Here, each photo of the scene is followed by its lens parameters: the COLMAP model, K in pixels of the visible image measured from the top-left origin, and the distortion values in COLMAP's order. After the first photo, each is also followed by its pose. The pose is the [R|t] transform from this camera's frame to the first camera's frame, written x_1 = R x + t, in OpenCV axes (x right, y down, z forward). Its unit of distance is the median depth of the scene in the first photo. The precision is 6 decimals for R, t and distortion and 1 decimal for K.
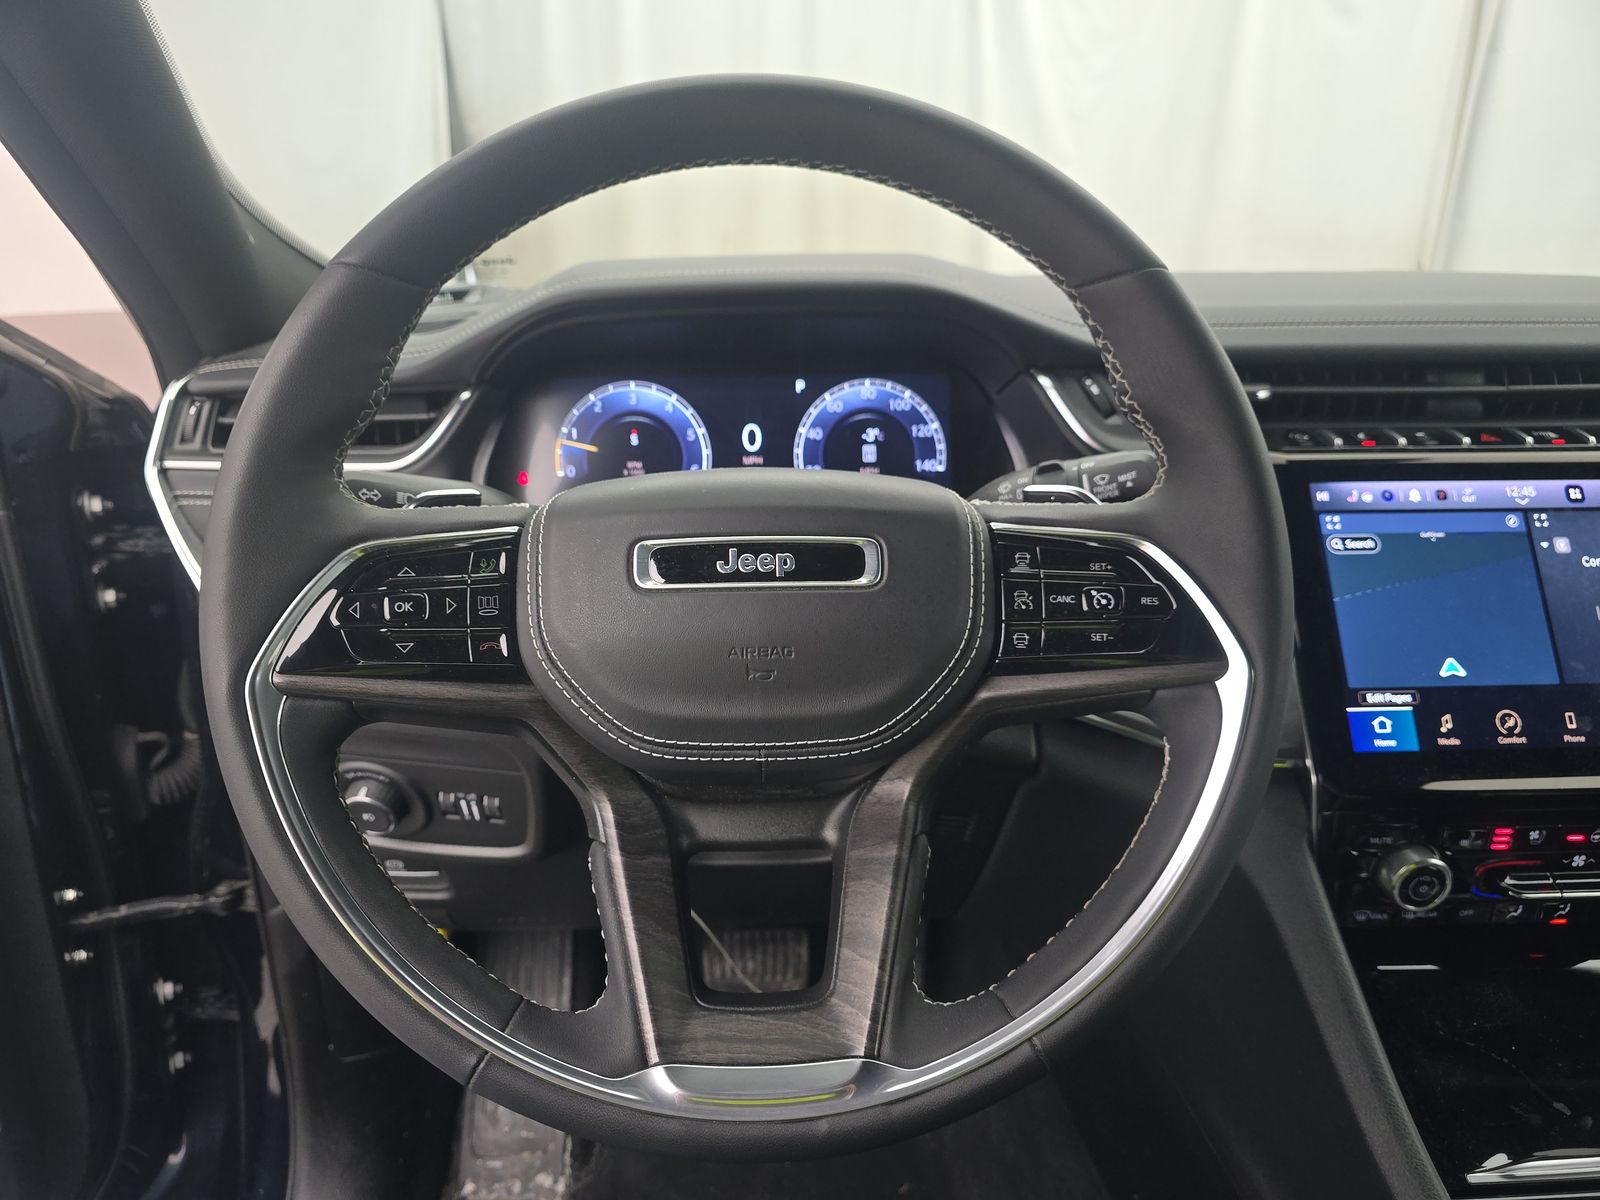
lens RADIAL K [[1136.4, 0, 800.0], [0, 1136.4, 600.0], [0, 0, 1]] dist [0.007217, 0.009232]
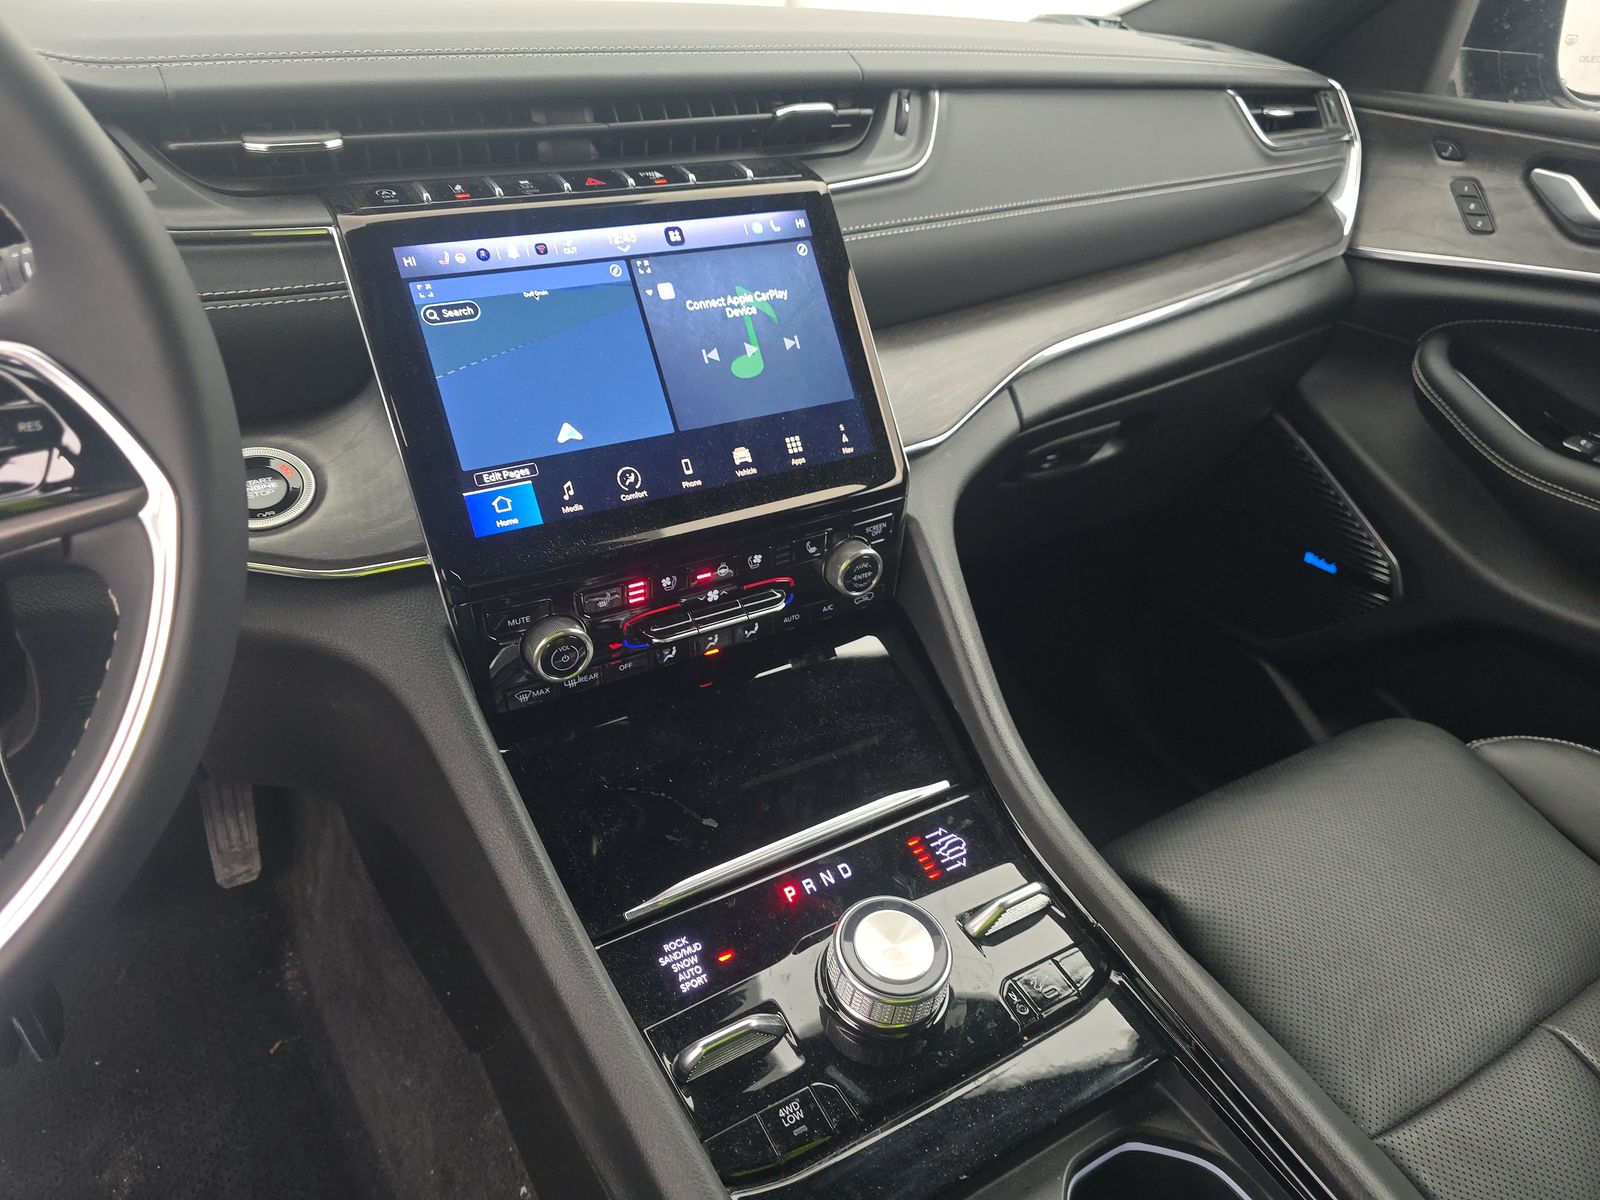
lens RADIAL K [[1136.4, 0, 800.0], [0, 1136.4, 600.0], [0, 0, 1]] dist [0.007217, 0.009232]
pose [[0.889705, -0.211687, 0.404492, 0.313912], [0.123678, 0.964630, 0.232792, -0.004566], [-0.439464, -0.157089, 0.884417, 0.026175]]
